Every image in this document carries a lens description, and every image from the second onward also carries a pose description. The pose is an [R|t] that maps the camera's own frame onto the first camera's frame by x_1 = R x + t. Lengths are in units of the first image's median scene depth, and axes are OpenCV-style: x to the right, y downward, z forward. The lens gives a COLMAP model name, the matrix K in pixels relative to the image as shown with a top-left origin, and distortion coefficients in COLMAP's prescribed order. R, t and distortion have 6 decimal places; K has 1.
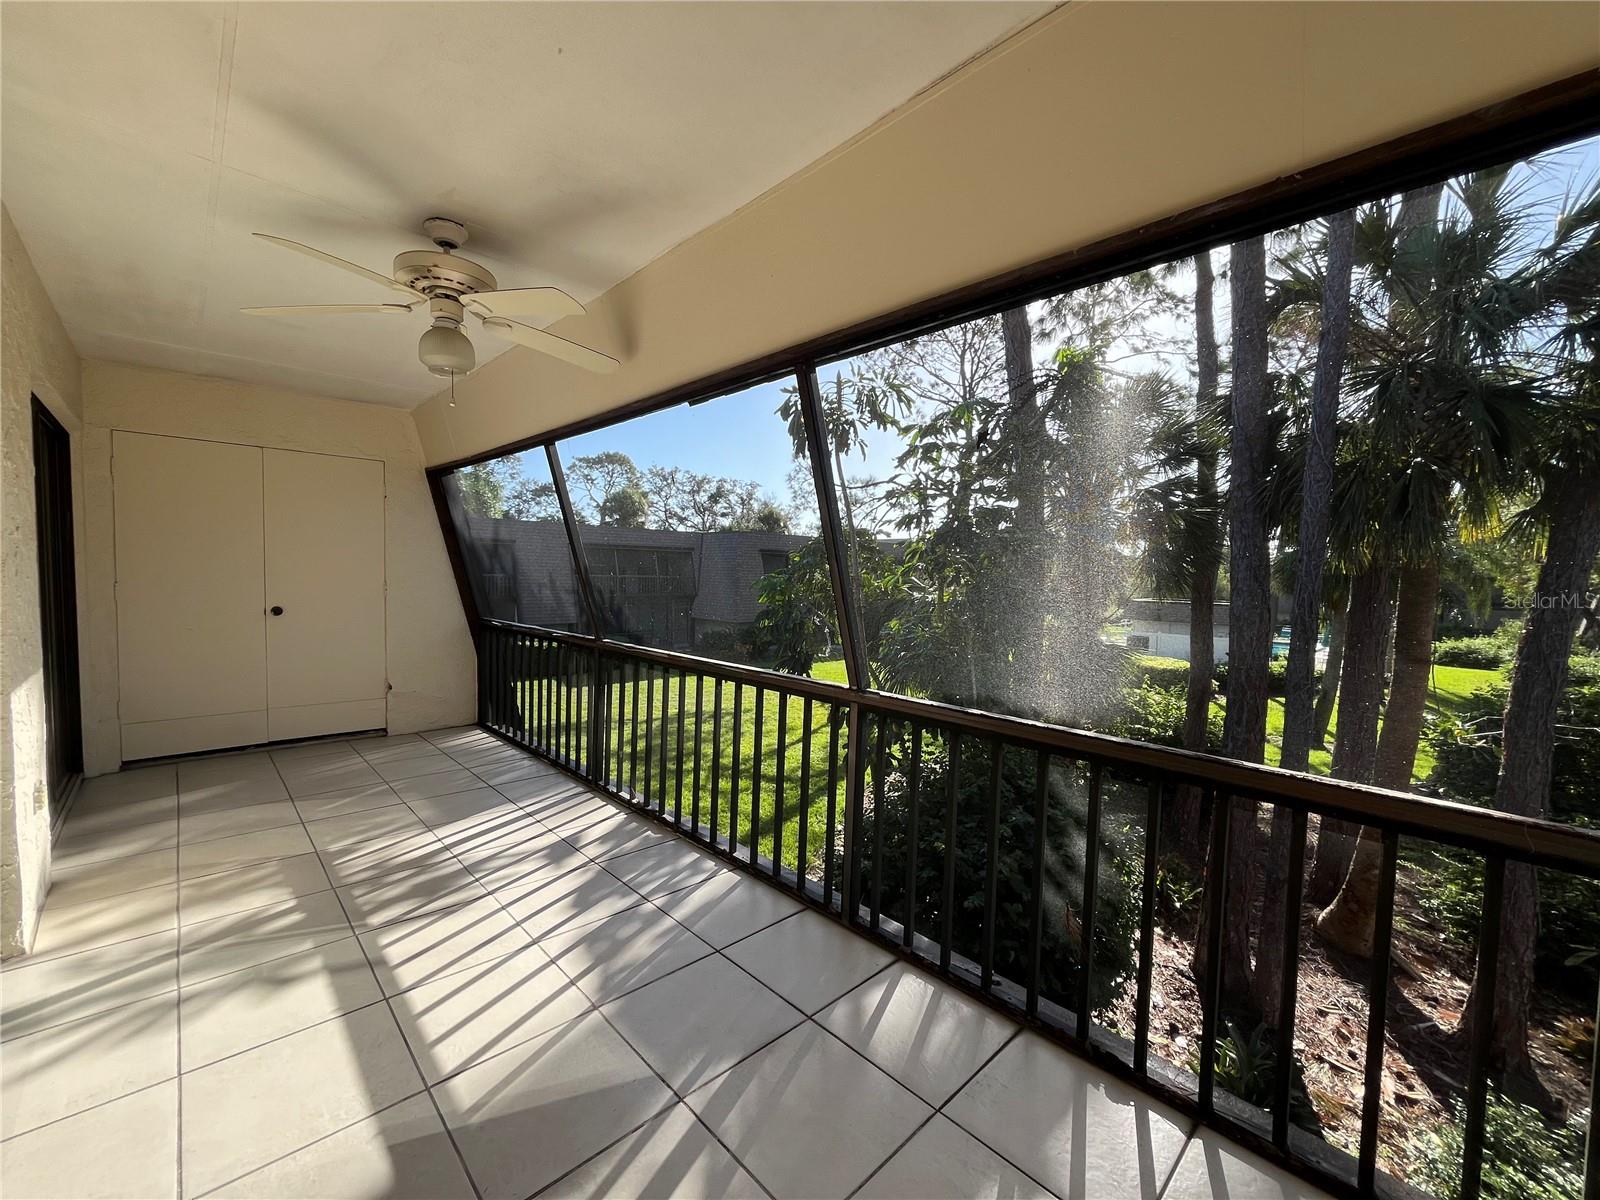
lens RADIAL K [[648.2, 0, 797.8], [0, 648.2, 608.4], [0, 0, 1]] dist [-0.001782, -0.000464]
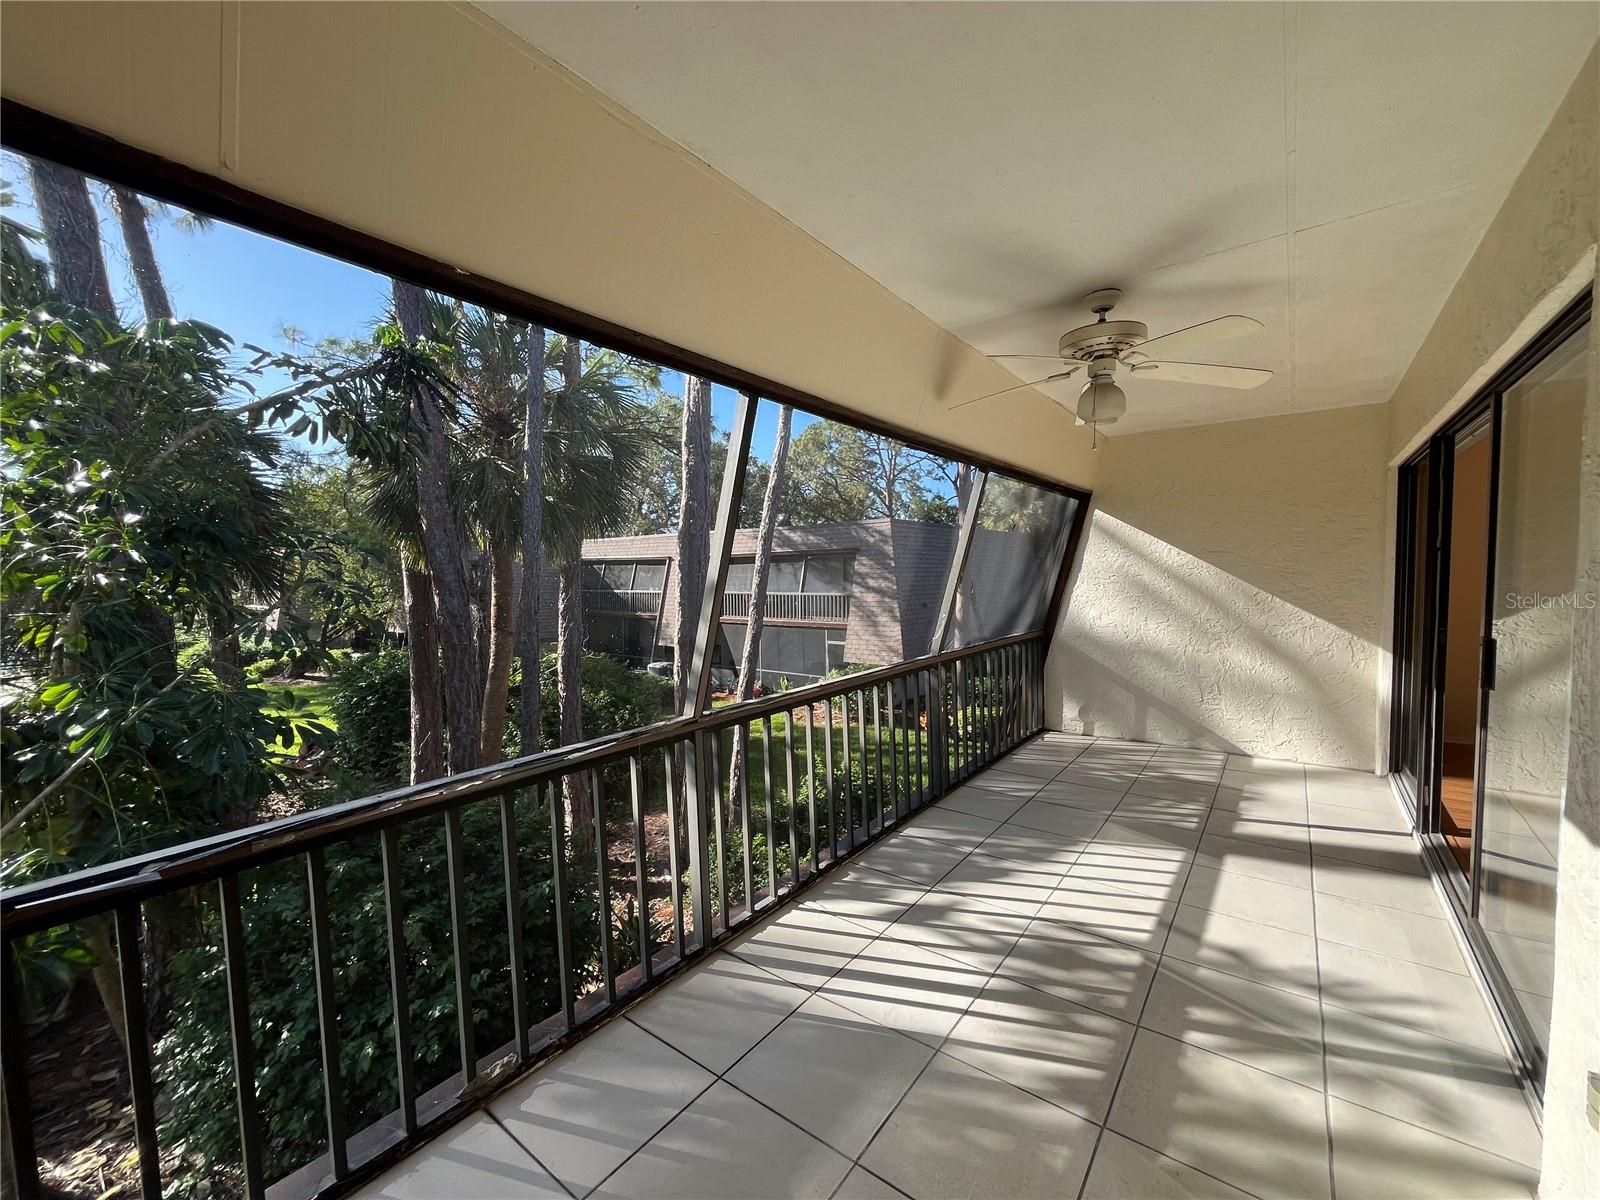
lens RADIAL K [[648.2, 0, 797.8], [0, 648.2, 608.4], [0, 0, 1]] dist [-0.001782, -0.000464]
pose [[-0.144014, -0.080641, 0.986284, -1.430440], [0.082449, 0.992231, 0.093166, -0.165115], [-0.986135, 0.094736, -0.136247, 1.509858]]
